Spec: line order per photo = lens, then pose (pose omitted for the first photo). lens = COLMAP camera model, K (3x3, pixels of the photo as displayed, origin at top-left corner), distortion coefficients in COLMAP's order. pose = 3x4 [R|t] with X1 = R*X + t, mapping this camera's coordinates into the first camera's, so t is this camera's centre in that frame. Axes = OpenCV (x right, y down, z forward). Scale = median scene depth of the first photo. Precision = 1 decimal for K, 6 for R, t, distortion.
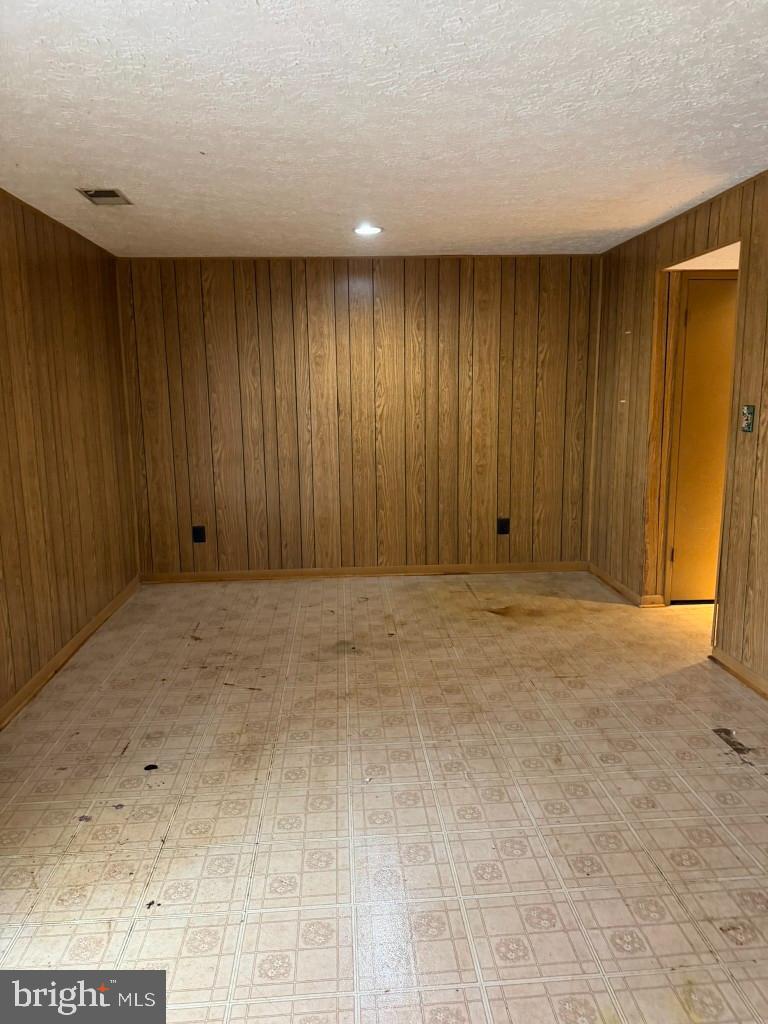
lens RADIAL K [[717.6, 0, 384.0], [0, 717.6, 512.0], [0, 0, 1]] dist [0.102852, -0.142595]
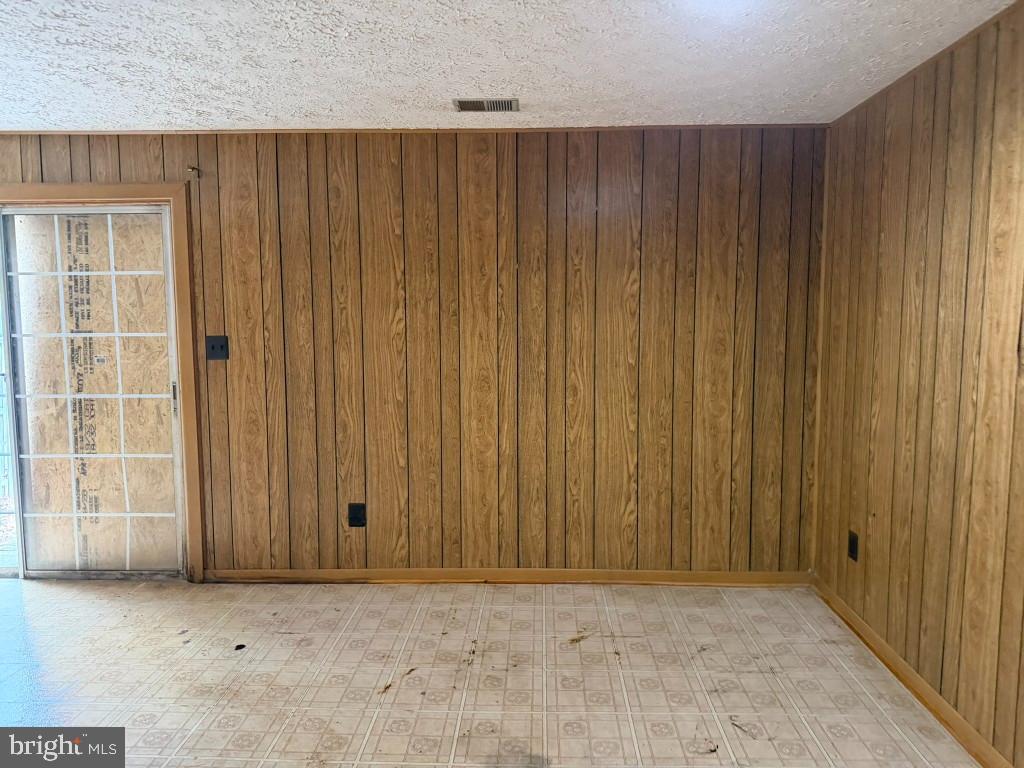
lens RADIAL K [[717.6, 0, 514.8], [0, 717.6, 378.1], [0, 0, 1]] dist [0.102852, -0.142595]
pose [[-0.113225, 0.107145, -0.987775, 0.566127], [-0.161151, 0.979024, 0.124667, -0.213579], [0.980413, 0.173296, -0.093584, 1.175113]]
